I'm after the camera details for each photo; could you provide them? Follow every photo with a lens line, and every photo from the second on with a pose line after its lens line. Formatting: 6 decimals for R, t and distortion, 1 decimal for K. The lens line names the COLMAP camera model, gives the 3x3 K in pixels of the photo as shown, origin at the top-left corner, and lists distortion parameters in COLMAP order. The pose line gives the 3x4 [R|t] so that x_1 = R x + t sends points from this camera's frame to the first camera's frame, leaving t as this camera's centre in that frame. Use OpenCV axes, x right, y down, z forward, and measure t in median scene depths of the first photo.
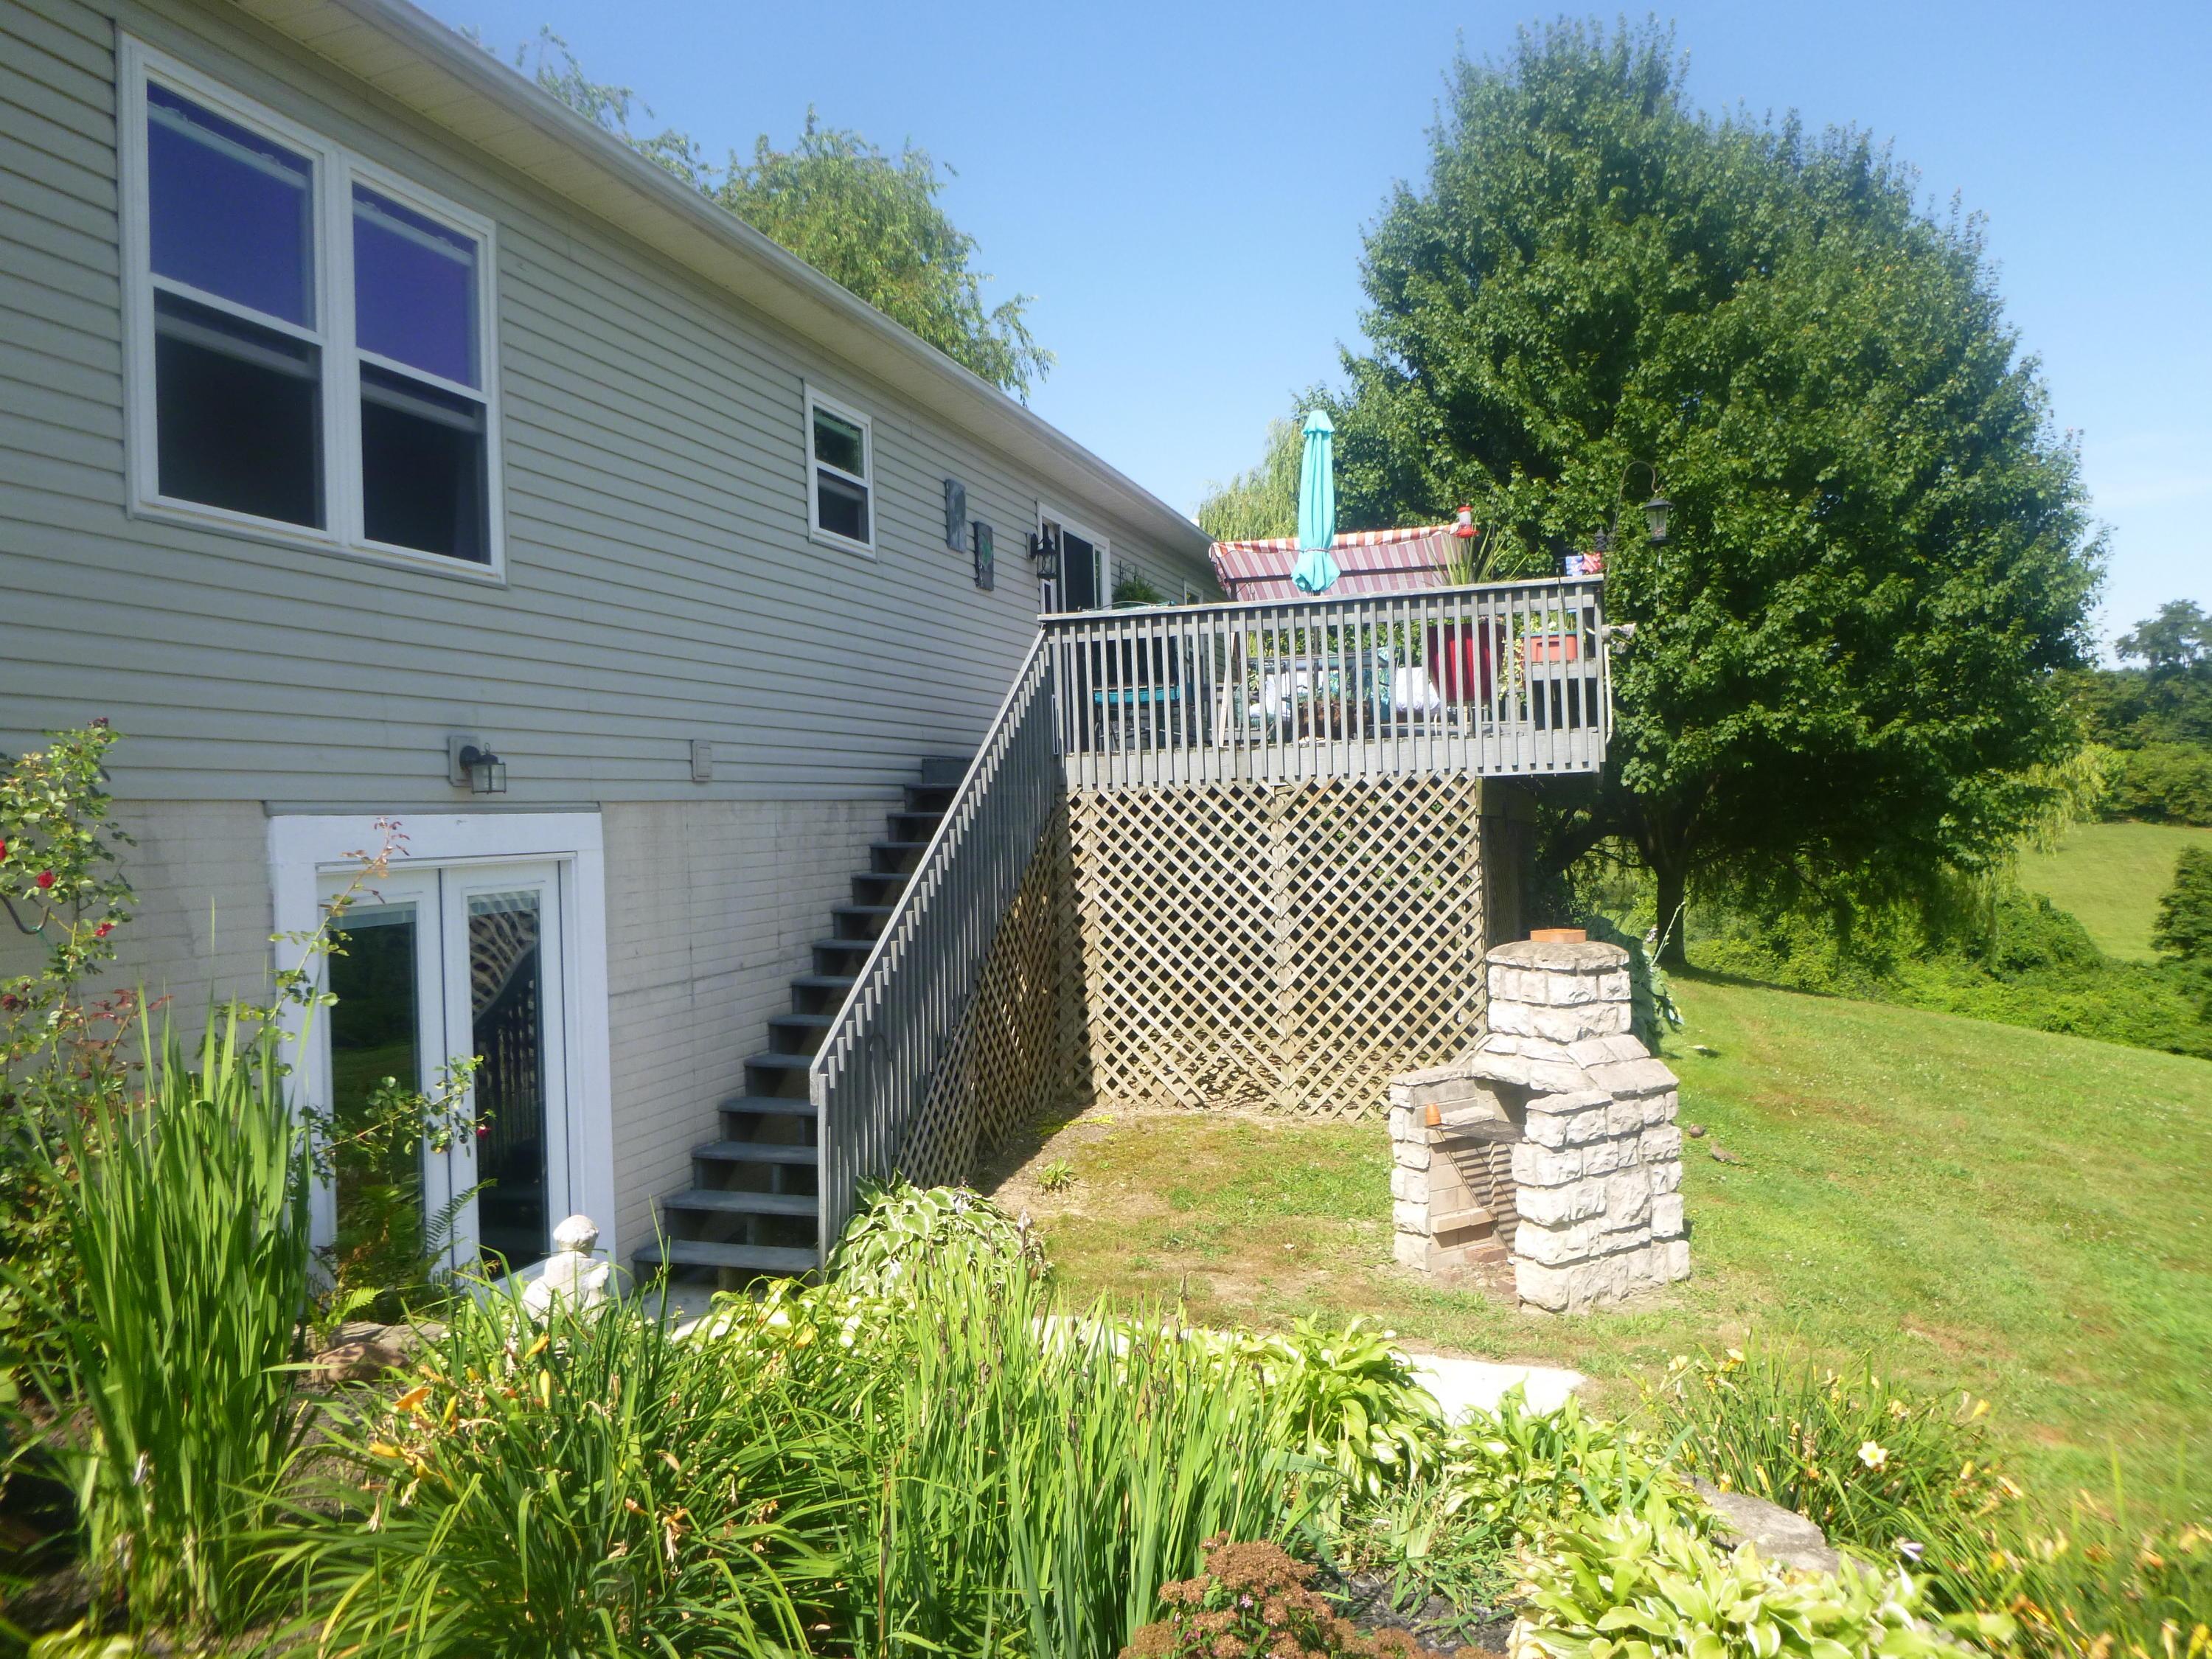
lens RADIAL K [[1667.8, 0, 1102.3], [0, 1667.8, 820.7], [0, 0, 1]] dist [-0.058238, -0.011503]
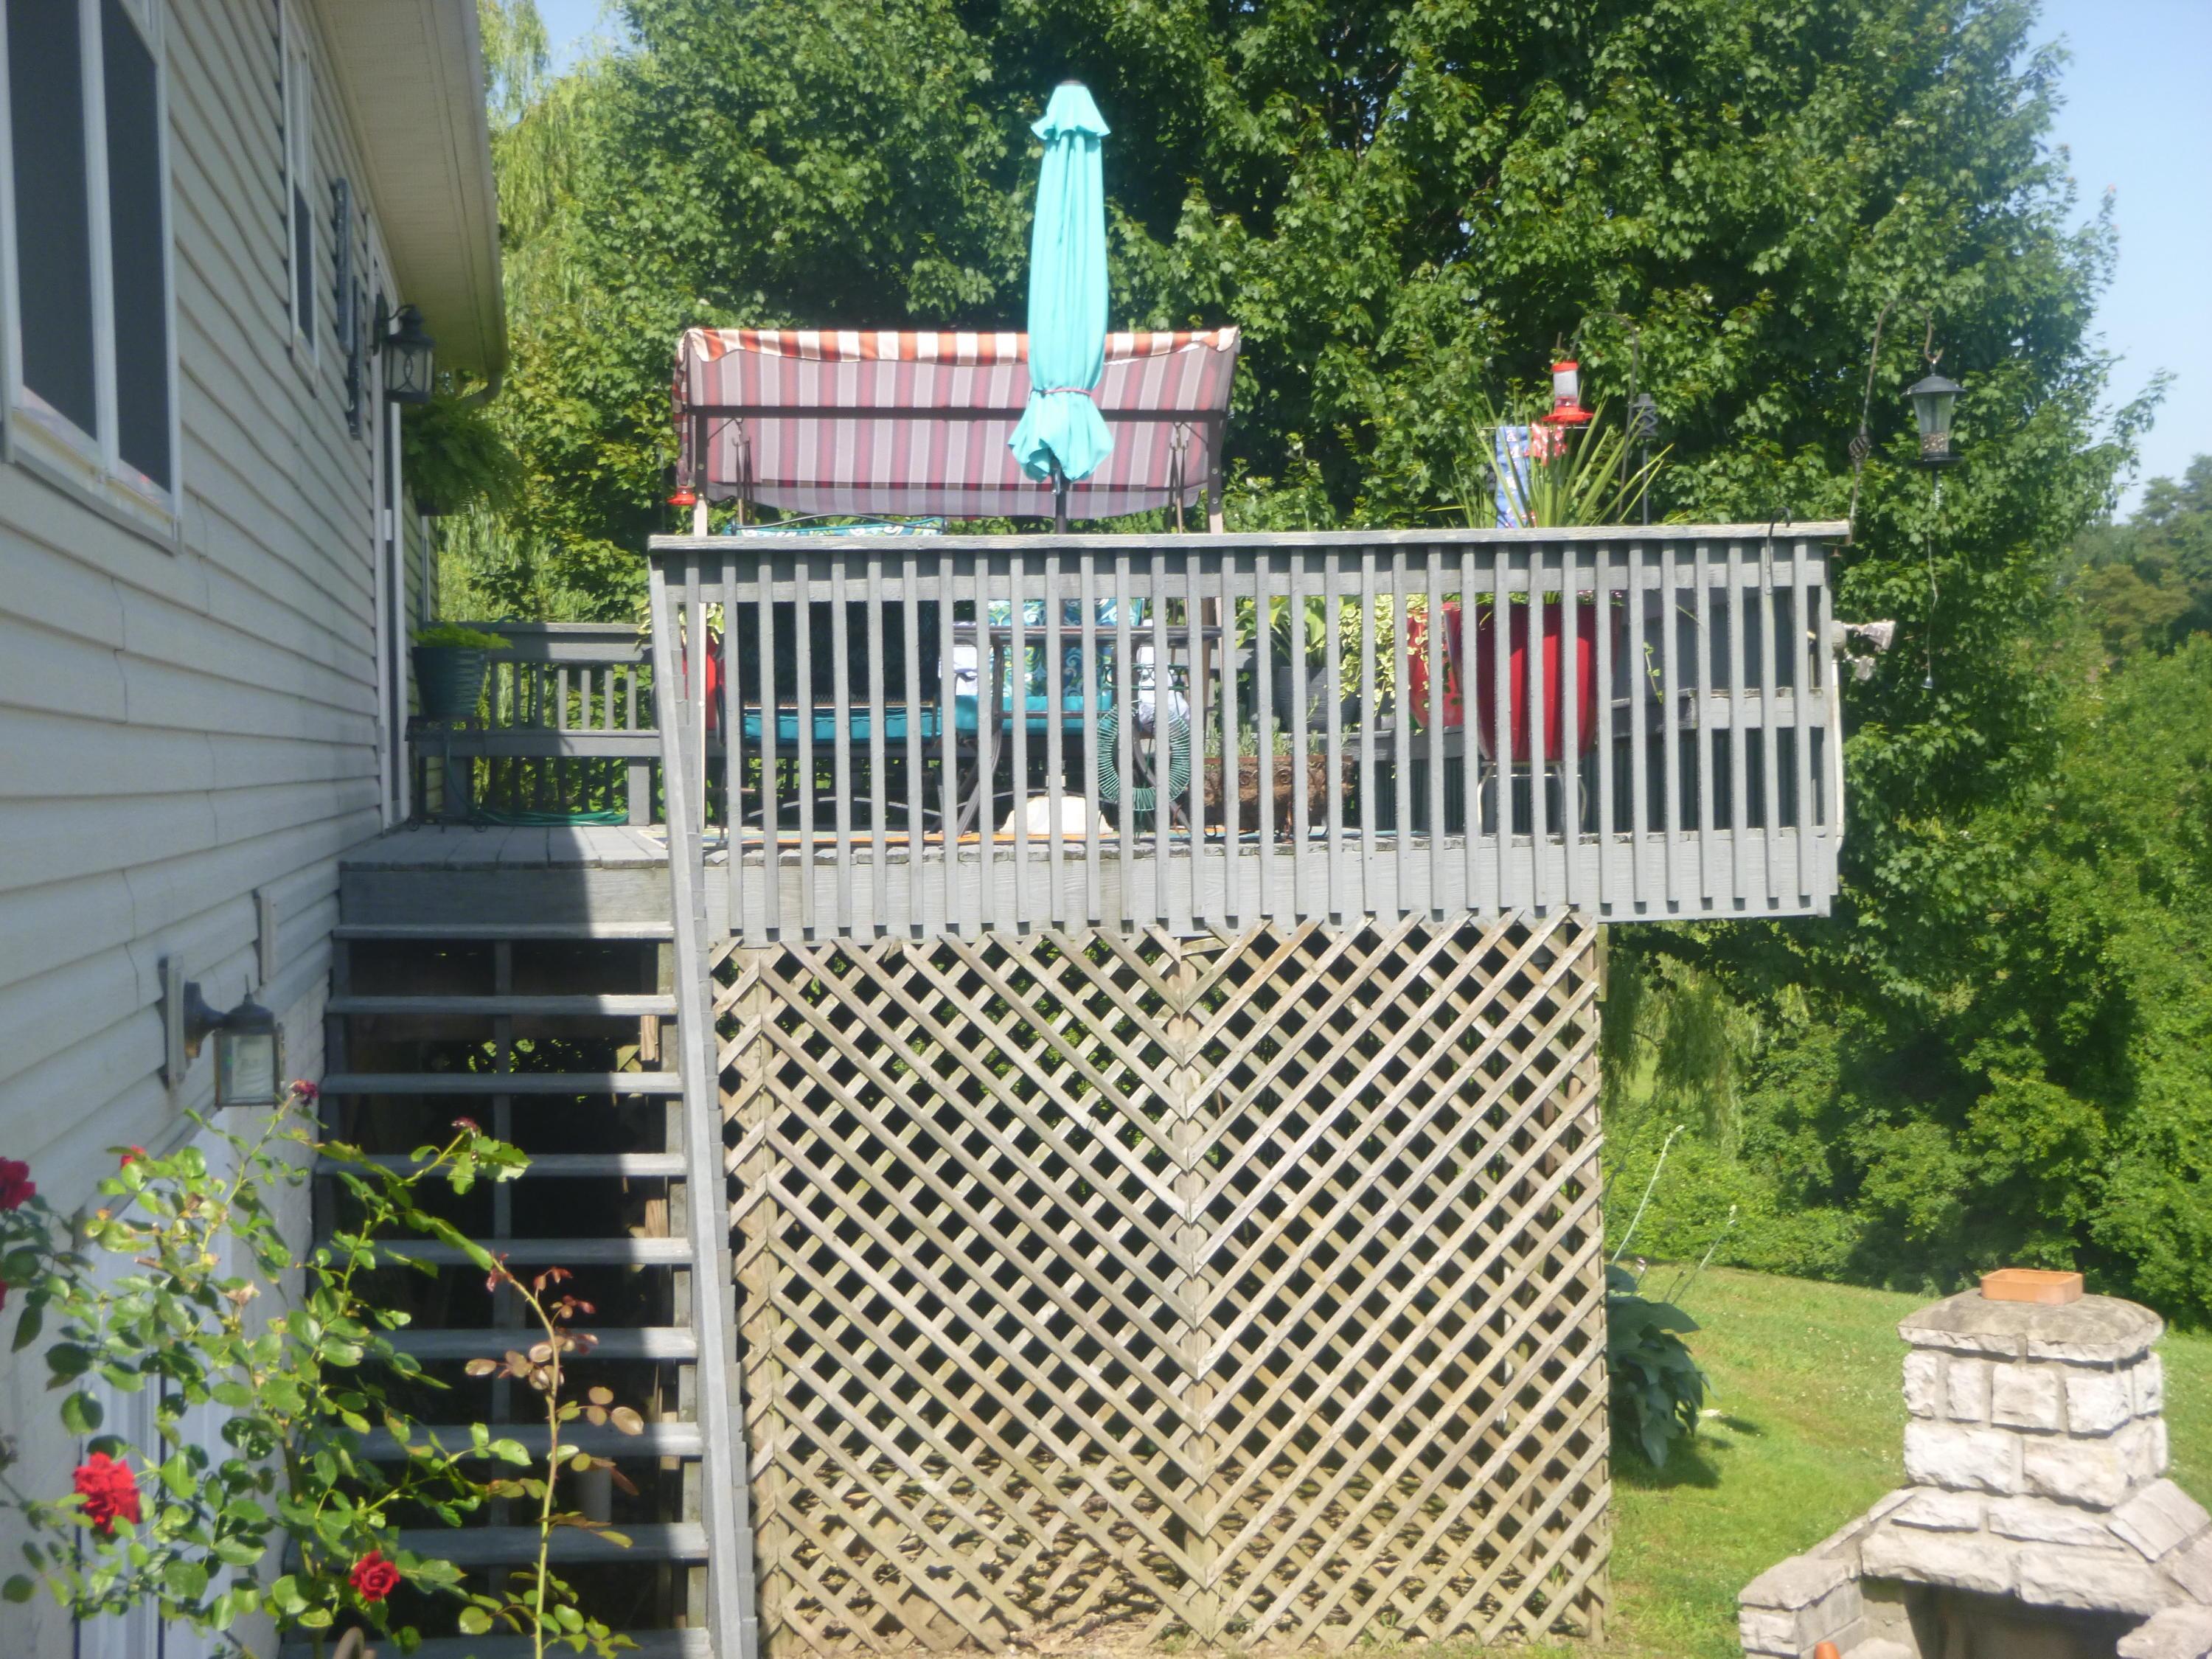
lens RADIAL K [[3676.8, 0, 1106.1], [0, 3676.8, 833.4], [0, 0, 1]] dist [-0.049030, 0.000000]
pose [[0.895985, 0.006898, 0.444031, -0.364893], [-0.012132, 0.999886, 0.008948, -0.058311], [-0.443919, -0.013404, 0.895967, 0.099144]]
